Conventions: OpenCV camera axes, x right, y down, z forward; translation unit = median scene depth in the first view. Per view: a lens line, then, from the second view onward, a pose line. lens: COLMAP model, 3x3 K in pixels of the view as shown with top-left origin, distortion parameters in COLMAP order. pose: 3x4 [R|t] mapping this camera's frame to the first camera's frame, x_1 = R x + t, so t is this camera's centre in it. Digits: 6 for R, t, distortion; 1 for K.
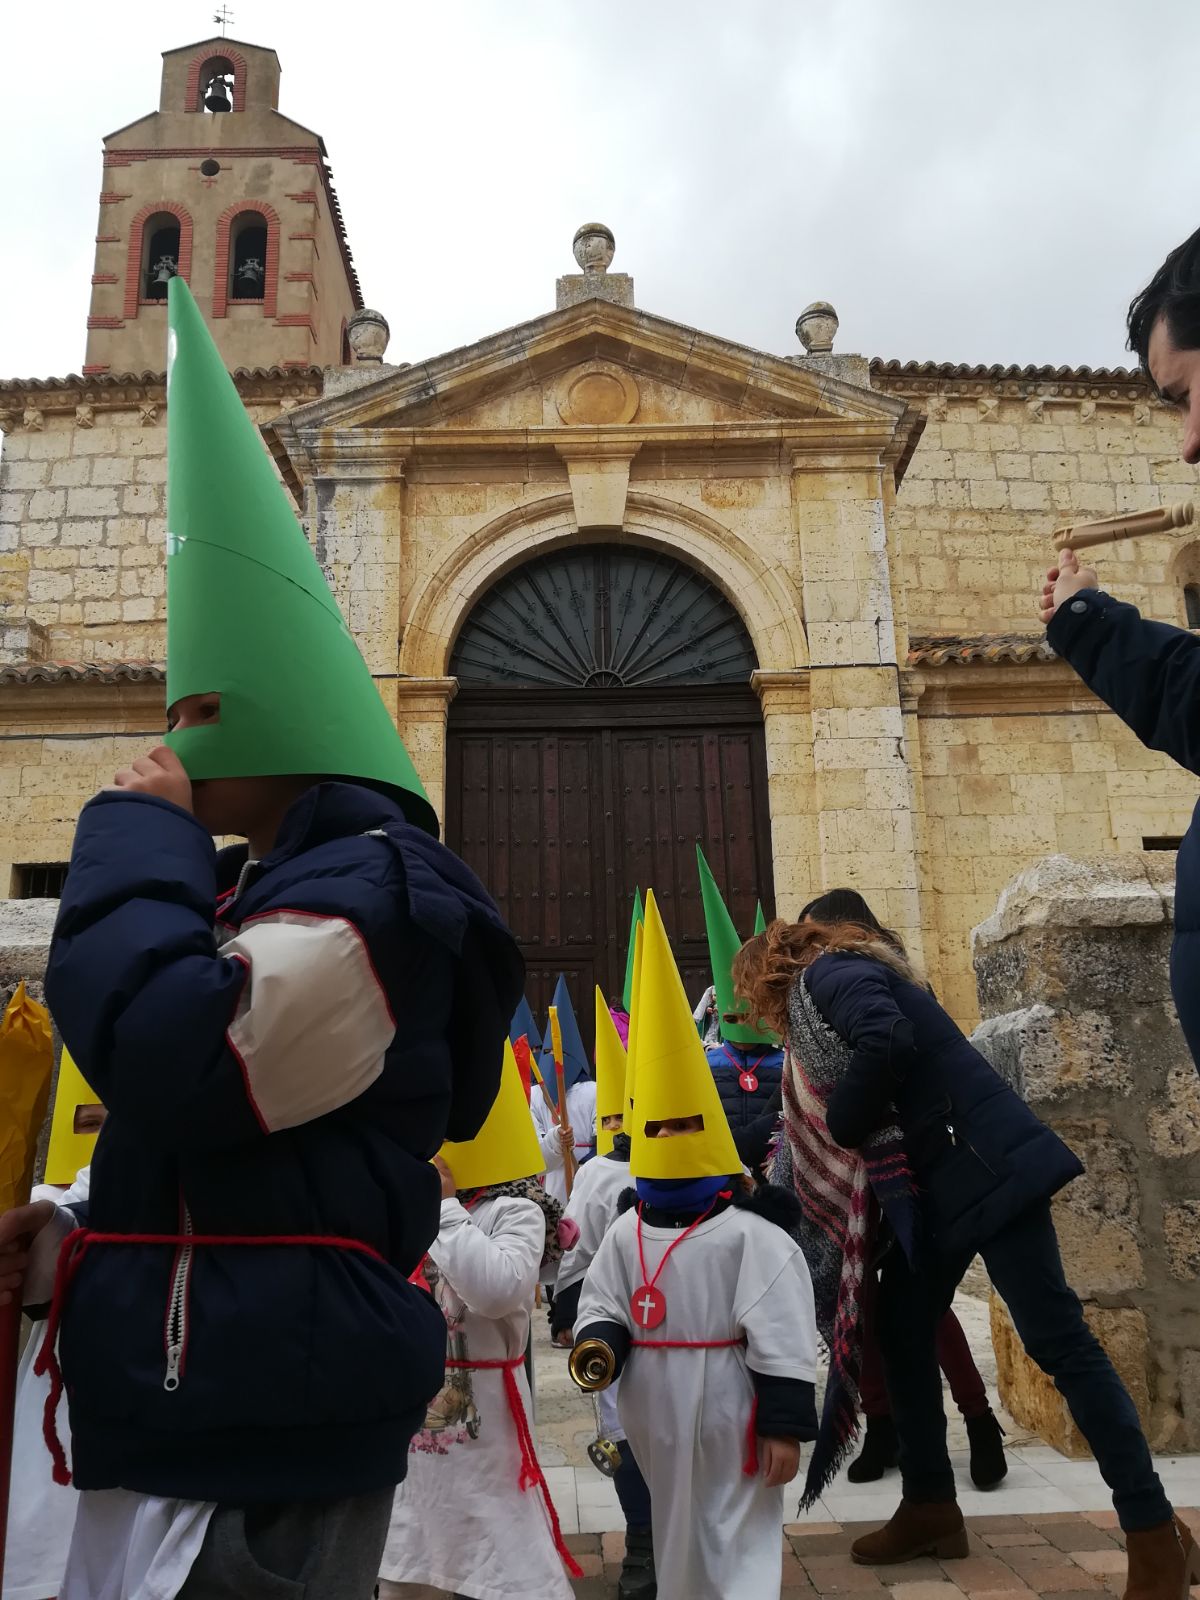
lens RADIAL K [[1259.2, 0, 588.2], [0, 1259.2, 793.5], [0, 0, 1]] dist [0.073421, -0.114553]
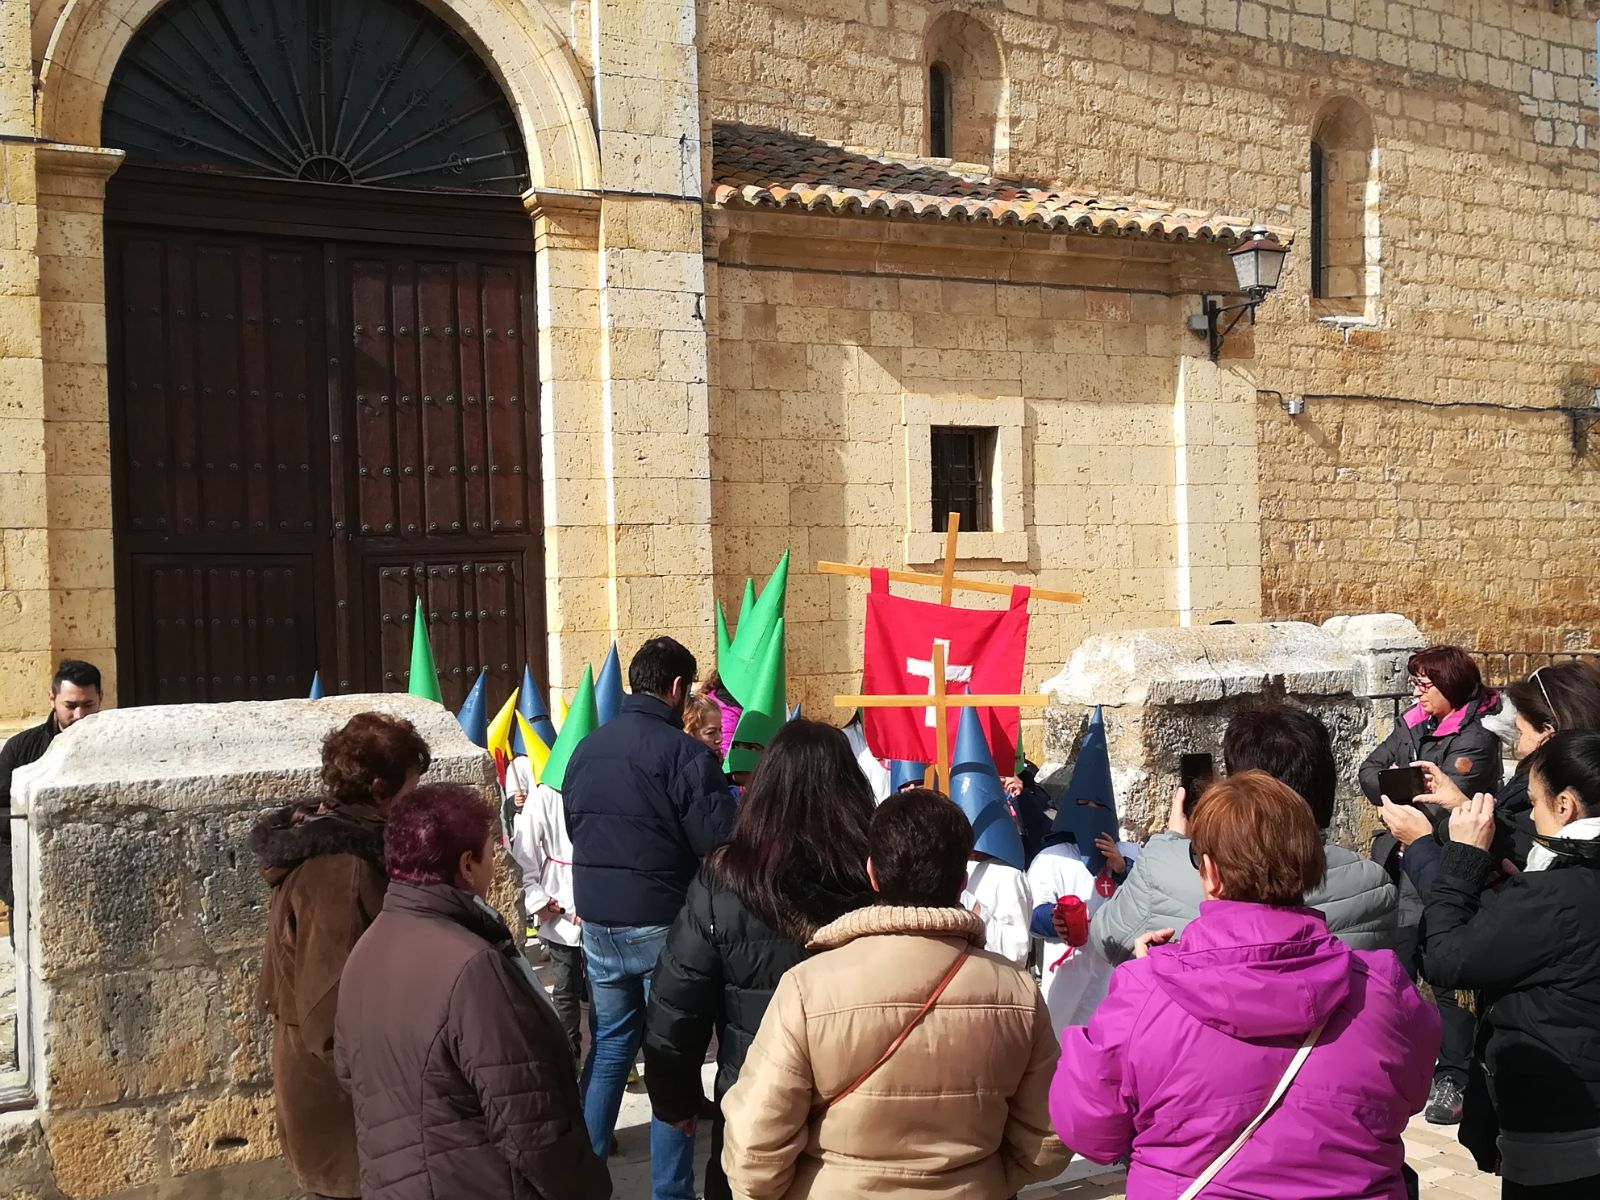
lens RADIAL K [[1823.0, 0, 798.9], [0, 1823.0, 621.7], [0, 0, 1]] dist [0.108183, -0.236278]
pose [[0.885115, -0.008877, 0.465287, -0.241985], [-0.109228, 0.967925, 0.226252, -0.108205], [-0.452371, -0.251082, 0.855756, -0.103791]]
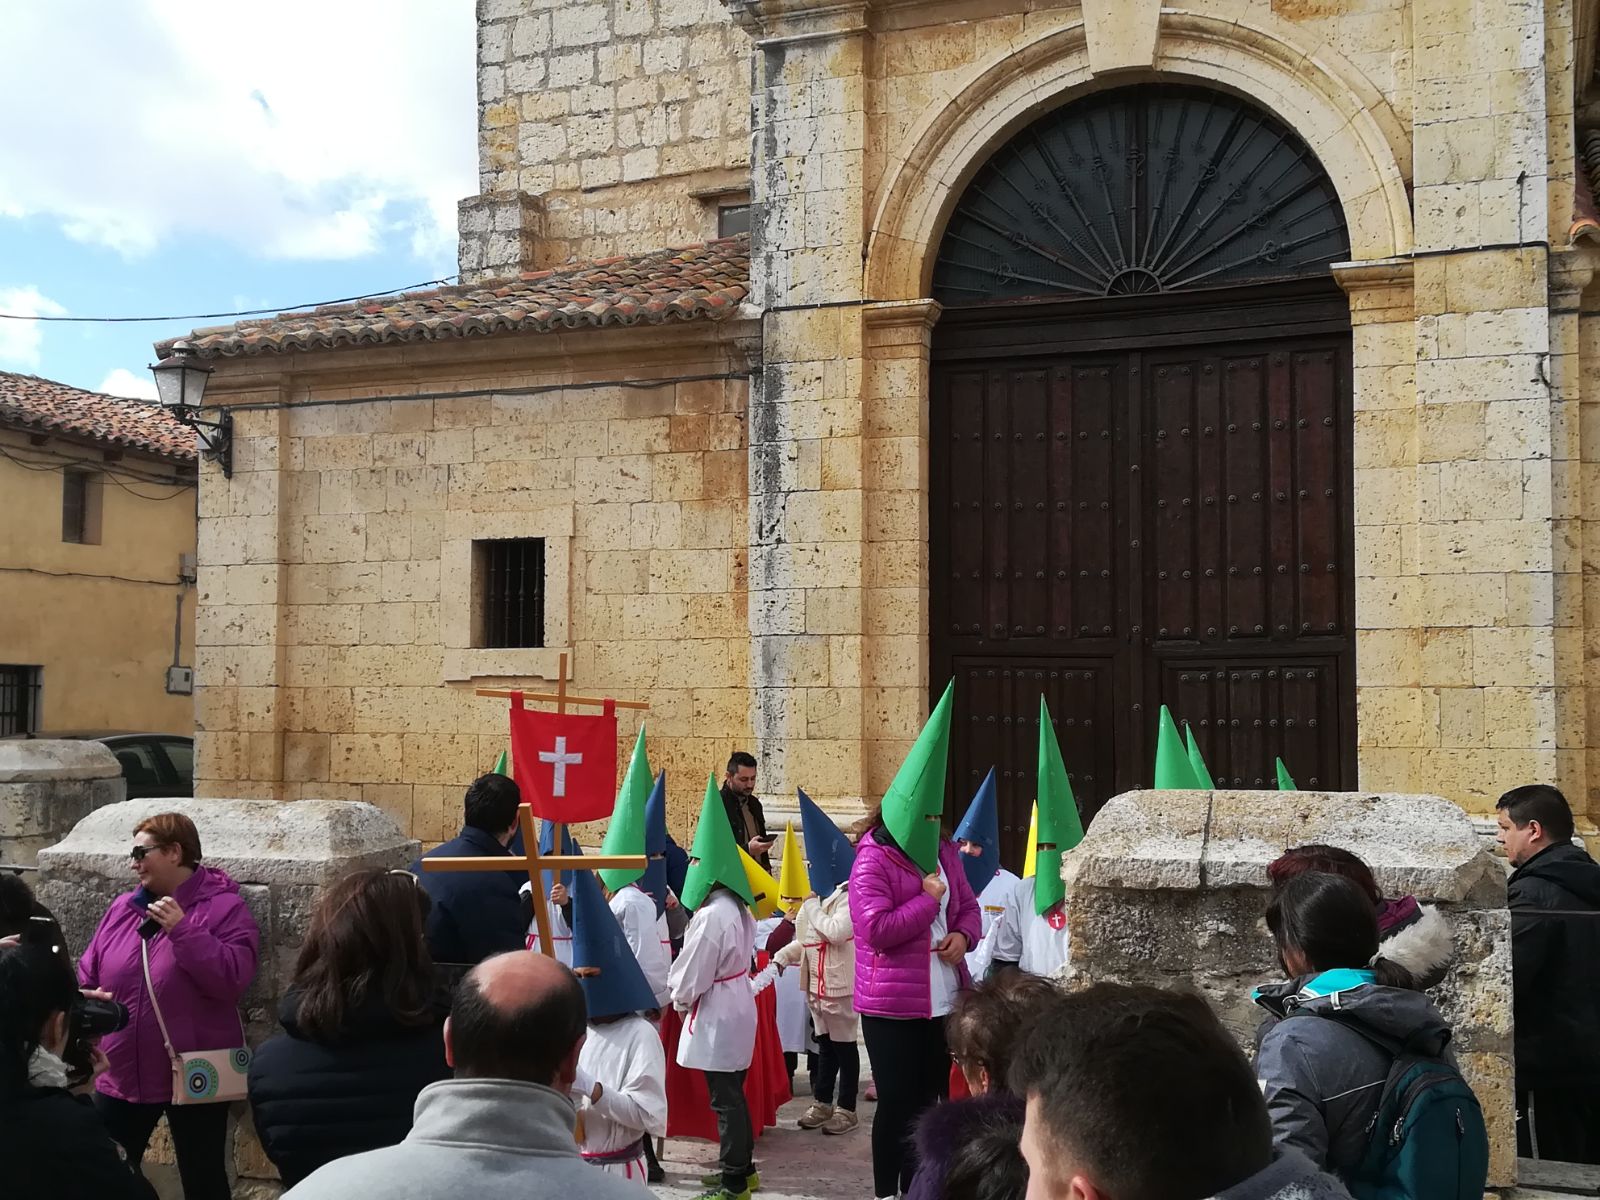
lens RADIAL K [[1806.0, 0, 772.1], [0, 1806.0, 615.5], [0, 0, 1]] dist [0.146629, -0.371562]
pose [[0.927442, 0.007711, -0.373887, 0.218062], [0.072472, 0.977128, 0.199922, -0.128282], [0.366877, -0.212512, 0.905671, -0.097540]]
